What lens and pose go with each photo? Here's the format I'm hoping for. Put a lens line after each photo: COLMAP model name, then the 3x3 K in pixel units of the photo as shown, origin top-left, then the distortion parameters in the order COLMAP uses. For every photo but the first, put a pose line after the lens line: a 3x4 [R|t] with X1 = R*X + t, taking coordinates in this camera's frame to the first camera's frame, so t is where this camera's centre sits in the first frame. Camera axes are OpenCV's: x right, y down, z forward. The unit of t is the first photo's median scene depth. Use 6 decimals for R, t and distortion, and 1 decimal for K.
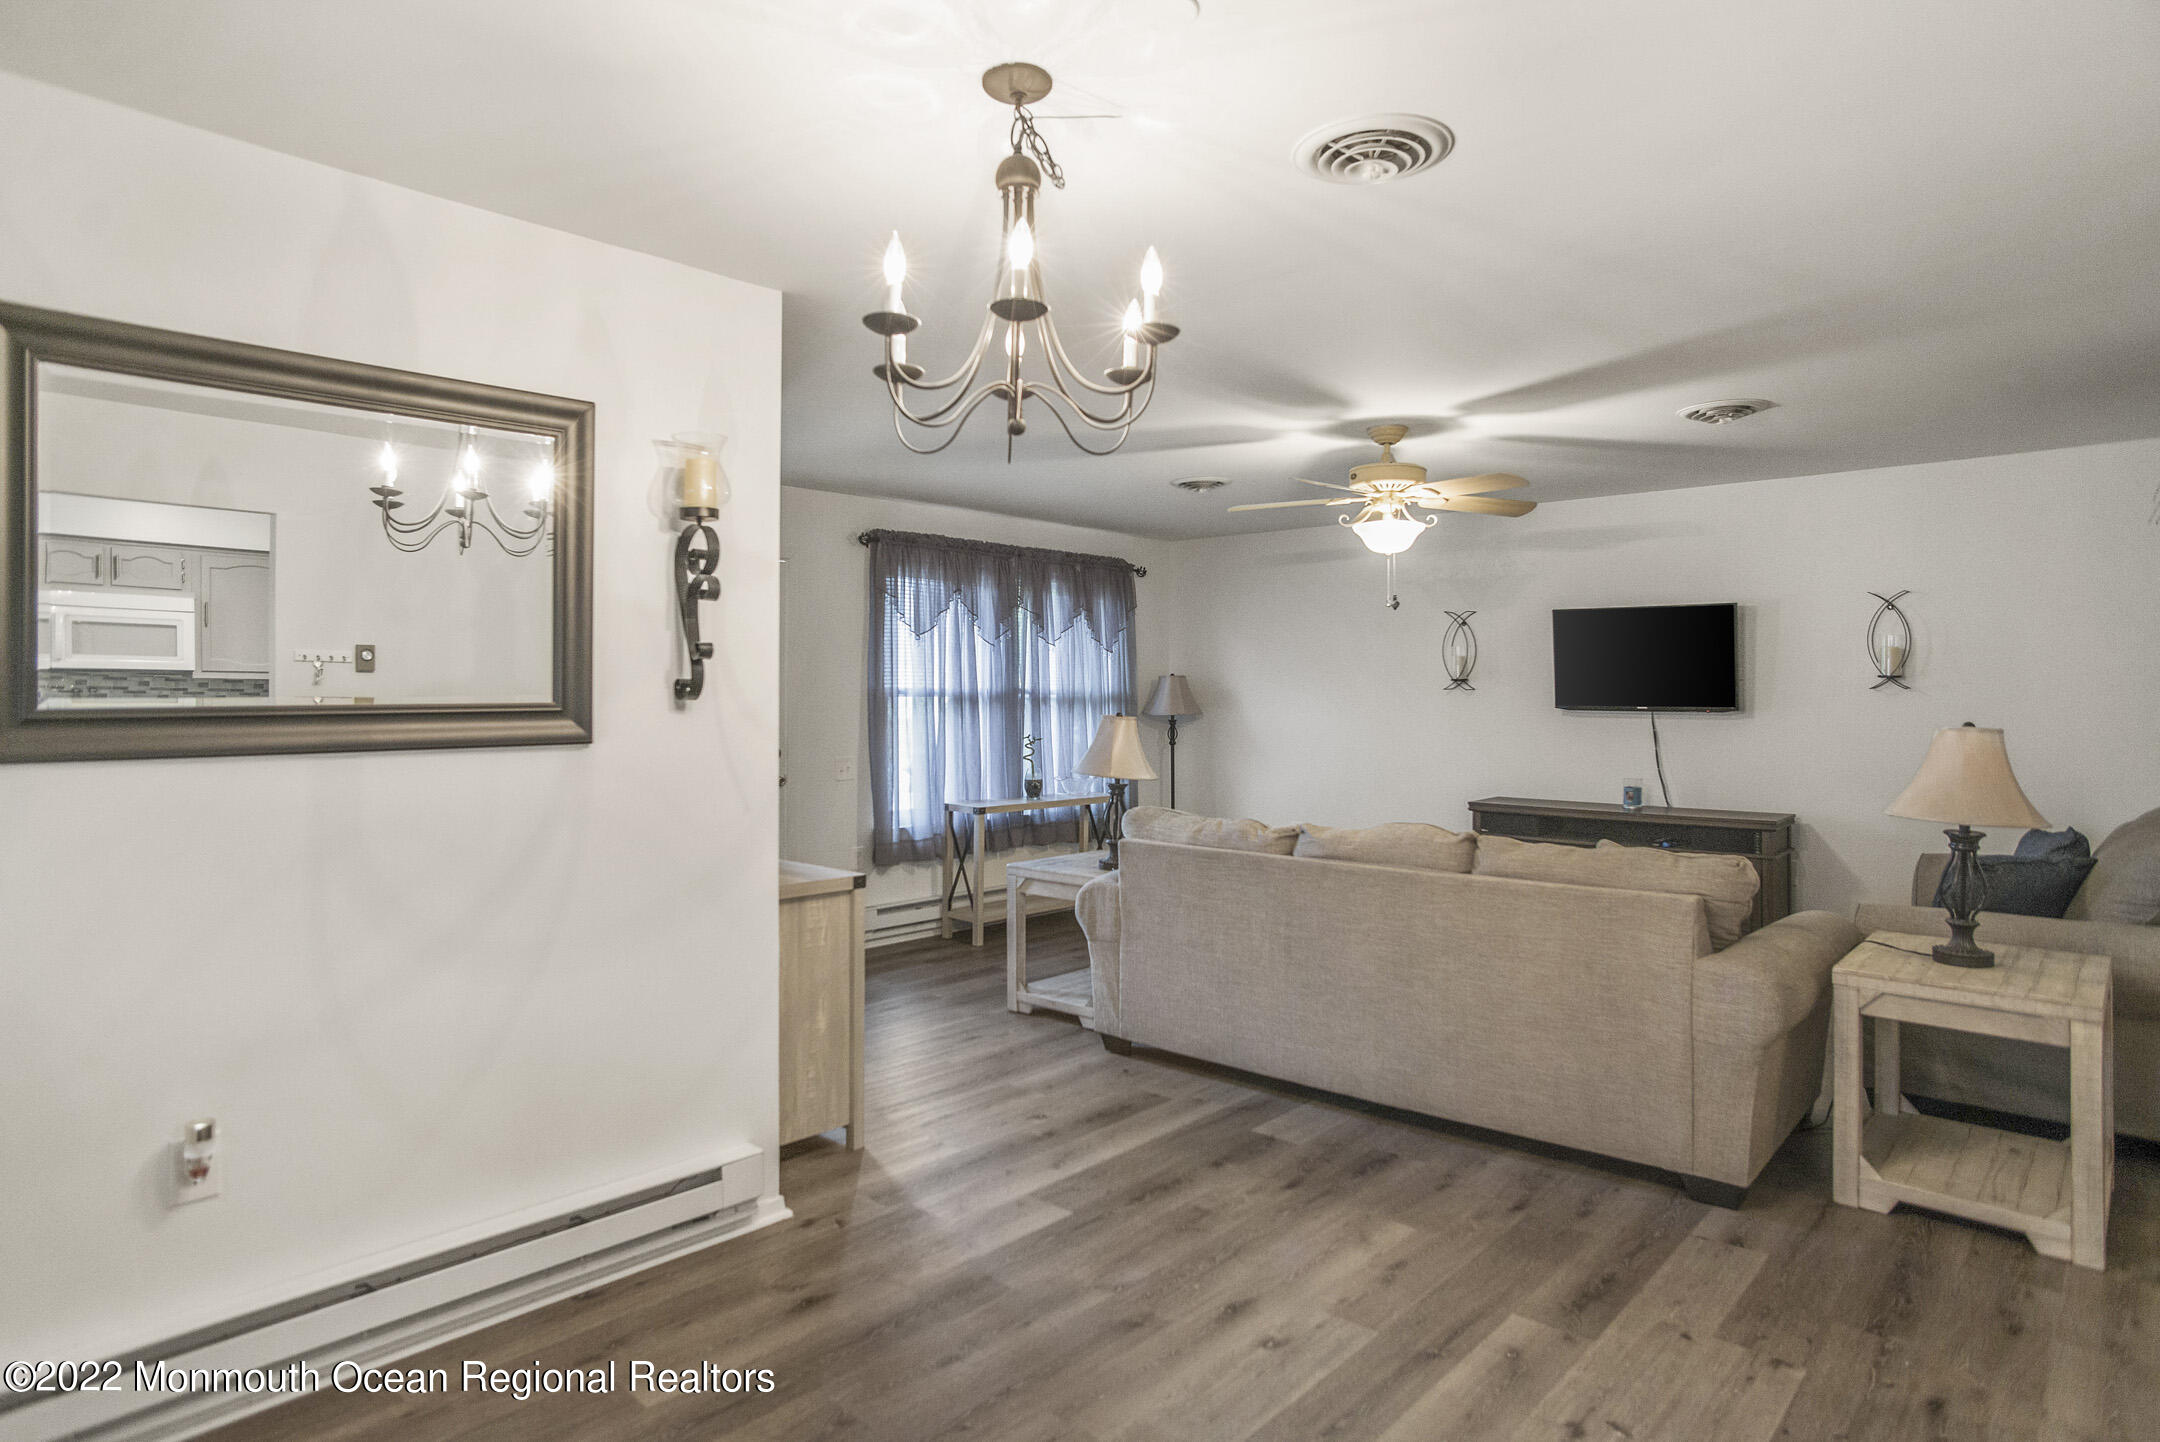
lens RADIAL K [[1214.2, 0, 1056.8], [0, 1214.2, 671.1], [0, 0, 1]] dist [-0.057266, 0.027172]
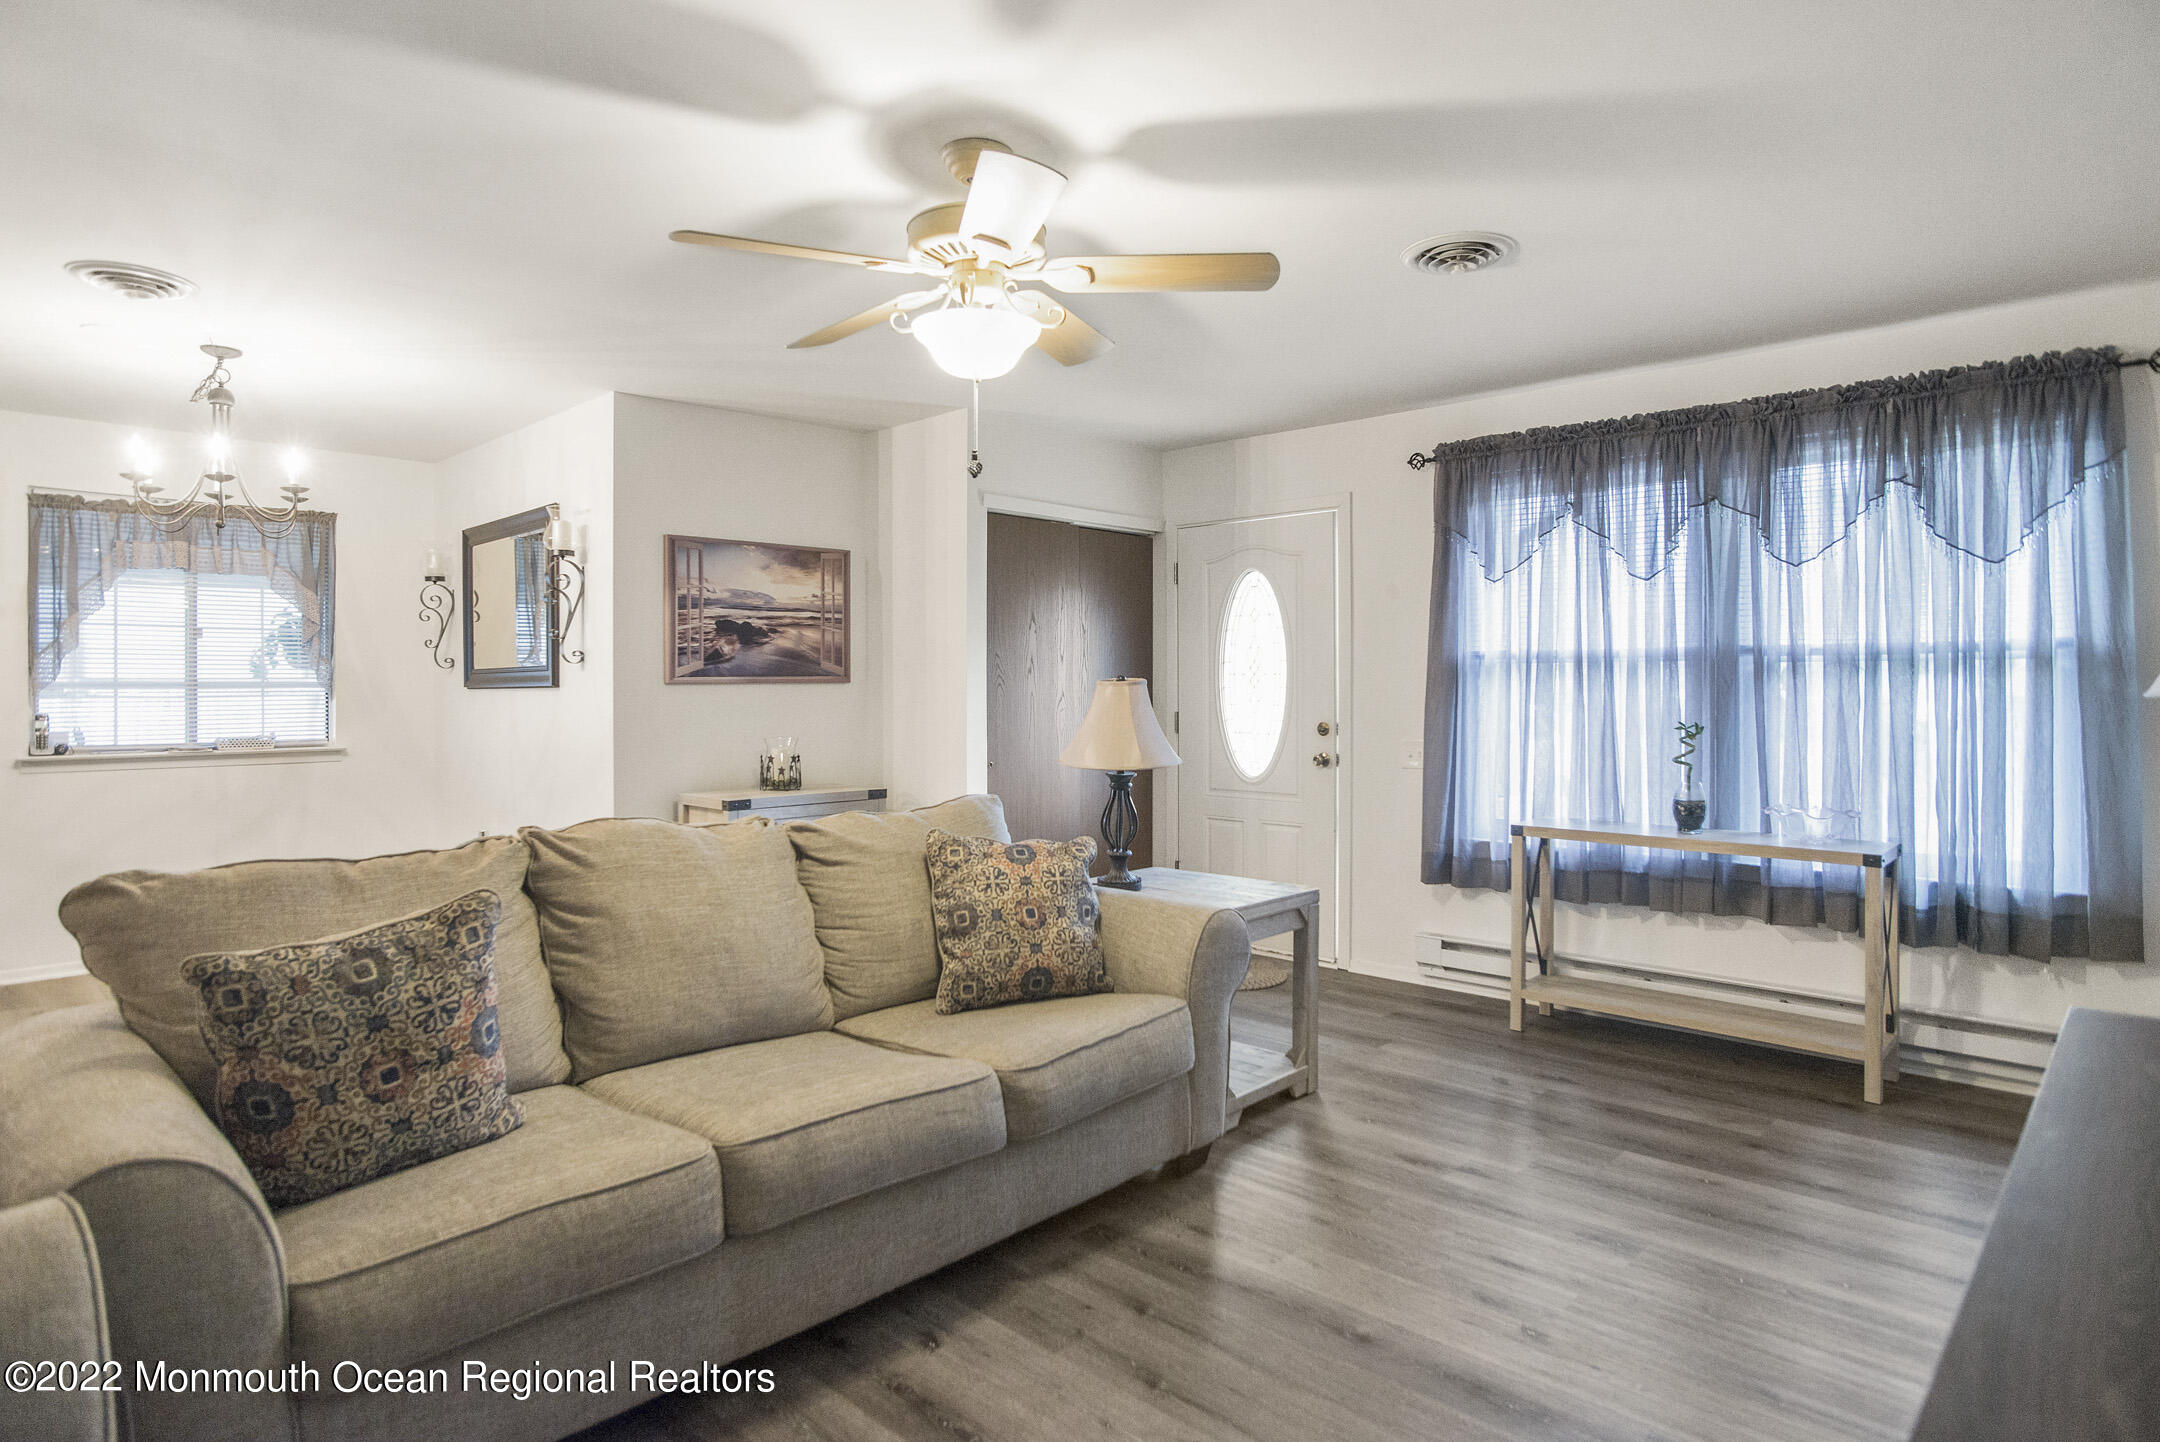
lens RADIAL K [[1177.1, 0, 1080.8], [0, 1177.1, 707.1], [0, 0, 1]] dist [-0.073145, 0.046079]
pose [[-0.015946, 0.012724, -0.999792, 1.089504], [0.018805, 0.999746, 0.012423, 0.064864], [0.999696, -0.018602, -0.016181, 1.440813]]
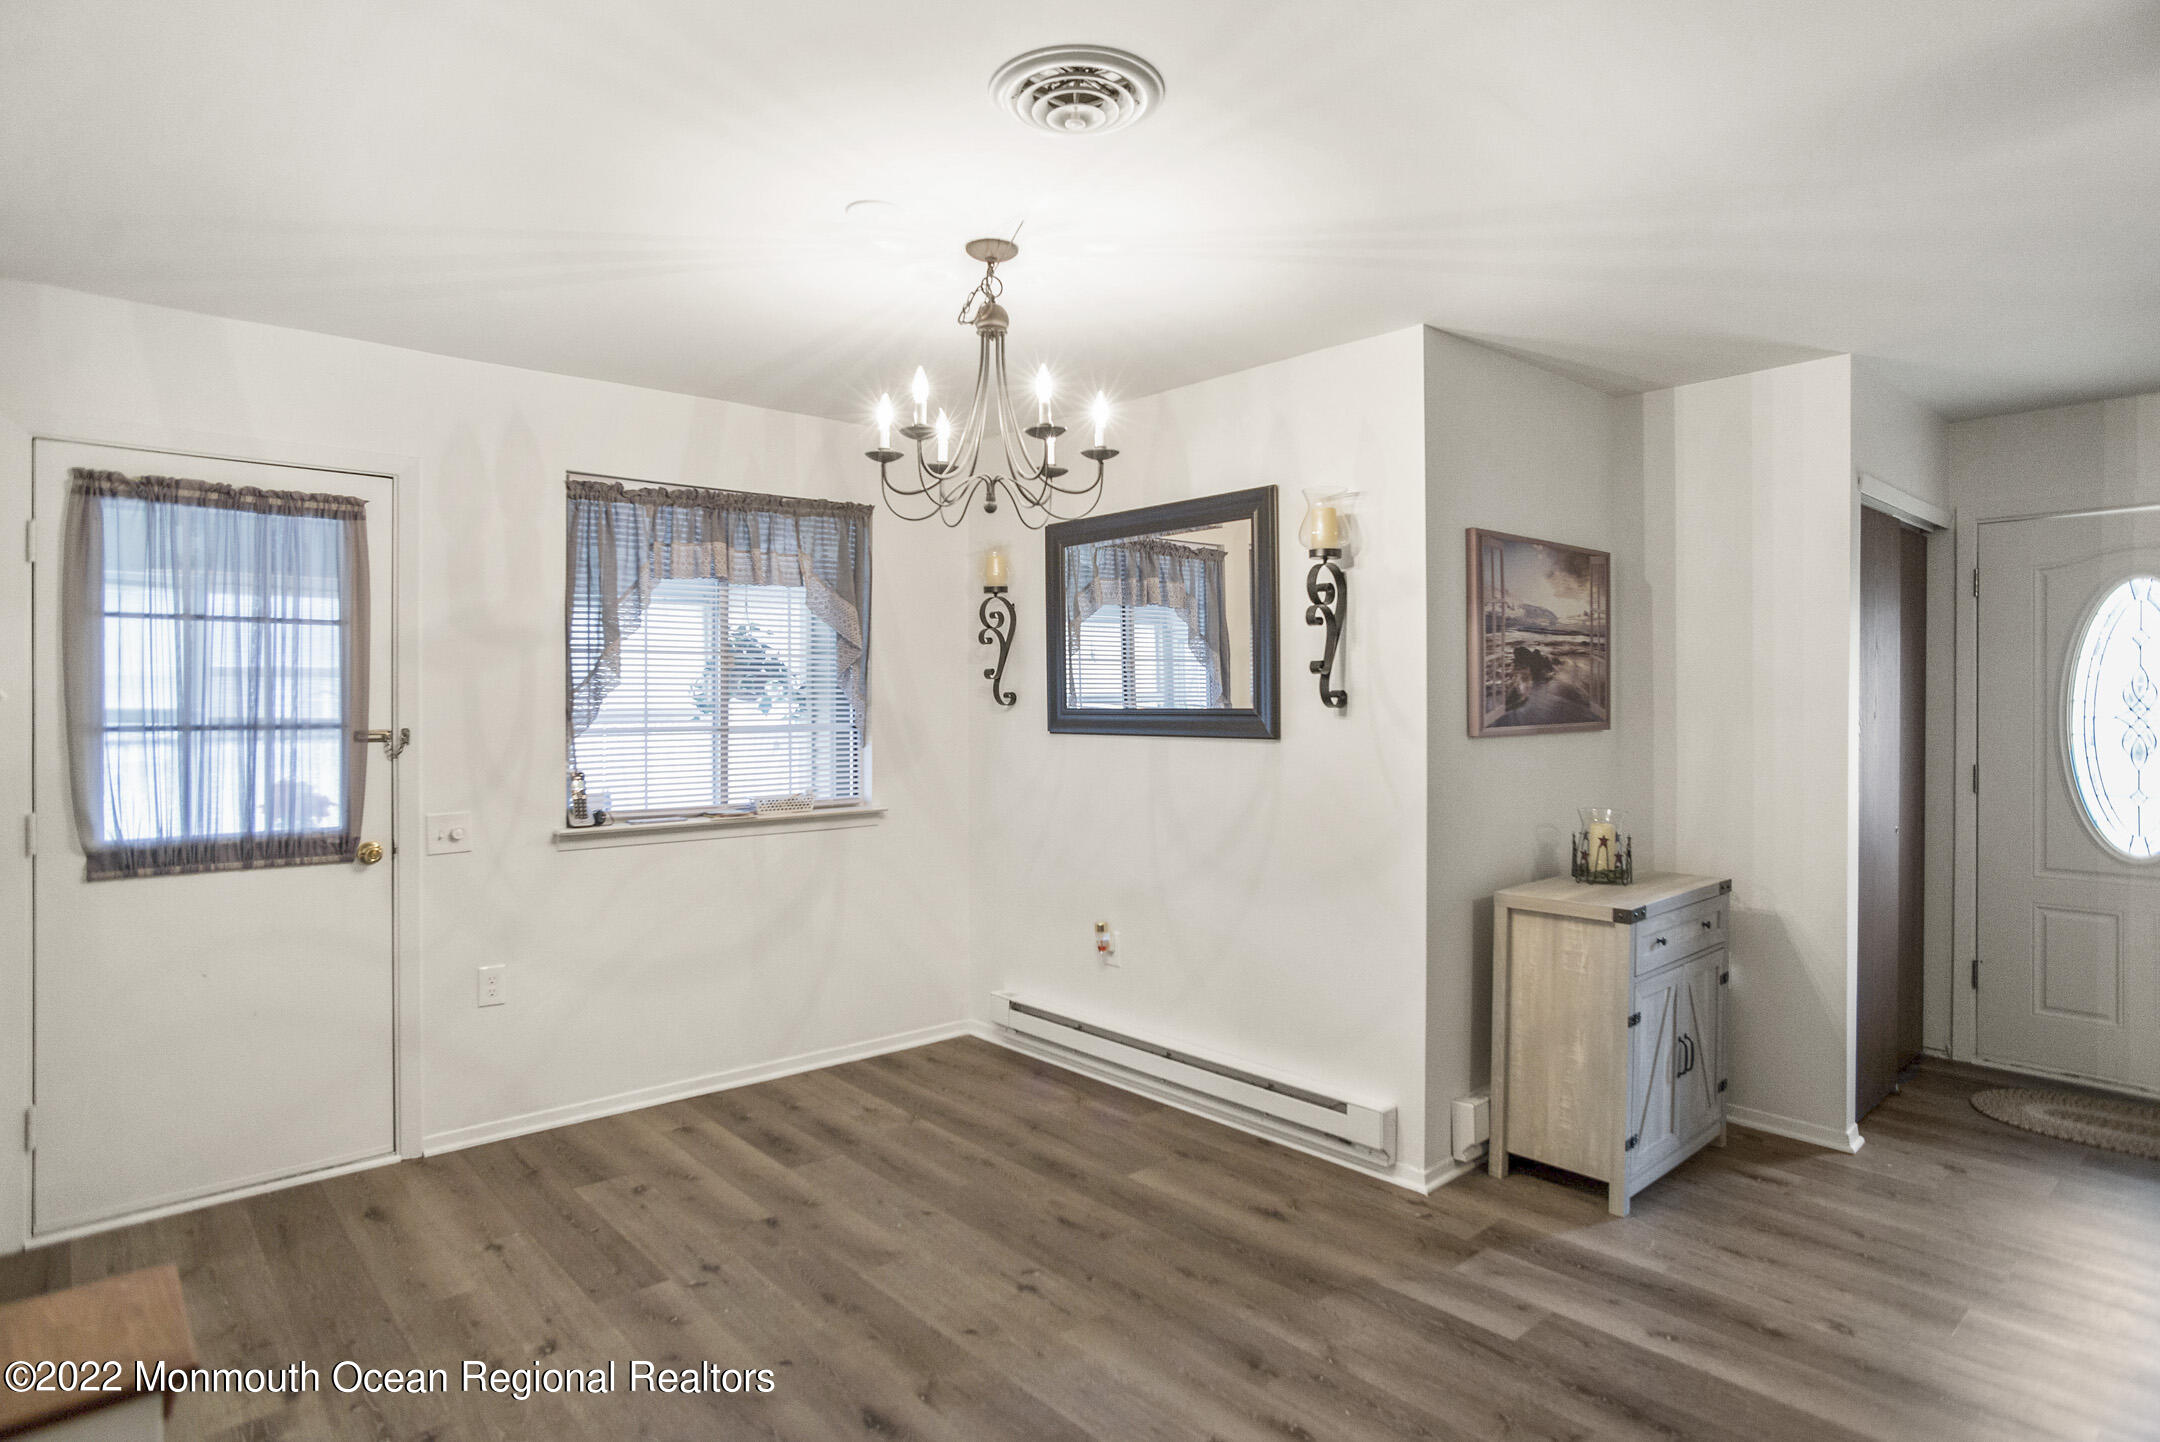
lens RADIAL K [[1177.1, 0, 1080.8], [0, 1177.1, 707.1], [0, 0, 1]] dist [-0.073145, 0.046079]
pose [[-0.094067, 0.005411, -0.995551, 0.740596], [0.017486, 0.999840, 0.003782, 0.011687], [0.995412, -0.017052, -0.094147, 0.714364]]
